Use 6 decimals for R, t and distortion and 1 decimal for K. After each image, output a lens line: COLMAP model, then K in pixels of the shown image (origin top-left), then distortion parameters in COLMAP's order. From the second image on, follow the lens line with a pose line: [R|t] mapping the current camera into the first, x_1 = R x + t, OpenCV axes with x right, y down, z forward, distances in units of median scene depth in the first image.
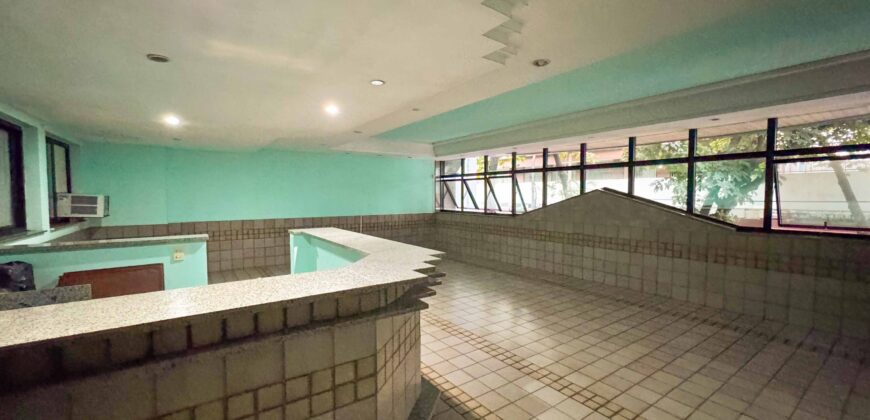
lens RADIAL K [[349.4, 0, 435.8], [0, 349.4, 209.3], [0, 0, 1]] dist [0.008552, 0.000106]
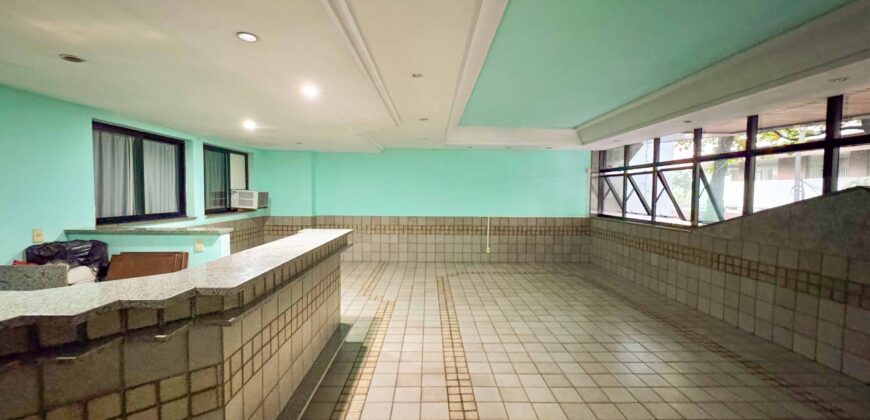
lens RADIAL K [[349.4, 0, 436.1], [0, 349.4, 208.8], [0, 0, 1]] dist [0.008552, 0.000106]
pose [[0.828347, 0.033949, -0.559186, 0.200410], [-0.033689, 0.999374, 0.010770, -0.008724], [0.559202, 0.009917, 0.828972, 0.216067]]
